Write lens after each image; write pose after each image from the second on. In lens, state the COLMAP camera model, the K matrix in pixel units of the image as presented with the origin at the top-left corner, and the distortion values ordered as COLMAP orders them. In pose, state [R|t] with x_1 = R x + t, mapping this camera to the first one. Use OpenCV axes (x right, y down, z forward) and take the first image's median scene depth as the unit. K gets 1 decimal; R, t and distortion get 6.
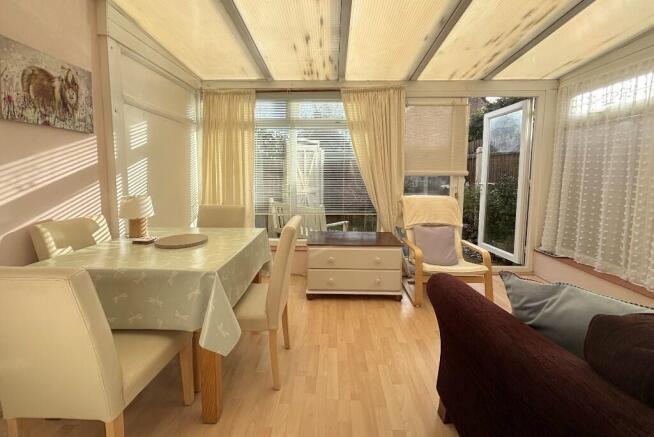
lens RADIAL K [[265.7, 0, 325.6], [0, 265.7, 192.1], [0, 0, 1]] dist [0.001323, 0.000112]
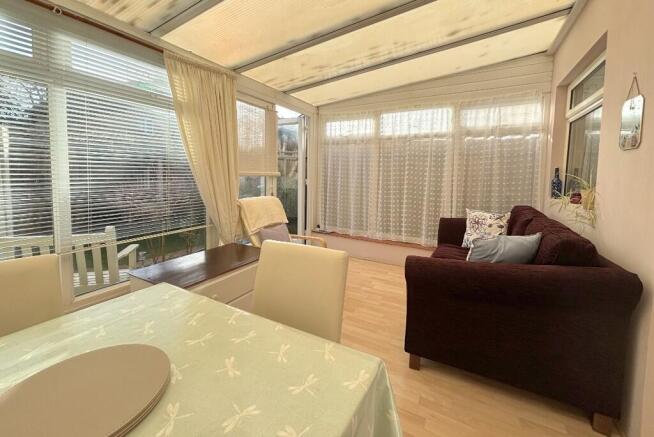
lens RADIAL K [[265.7, 0, 325.6], [0, 265.7, 192.1], [0, 0, 1]] dist [0.001323, 0.000112]
pose [[0.463149, -0.056533, 0.884475, -0.373839], [0.048484, 0.998085, 0.038407, -0.030010], [-0.884953, 0.025095, 0.465004, 0.325902]]
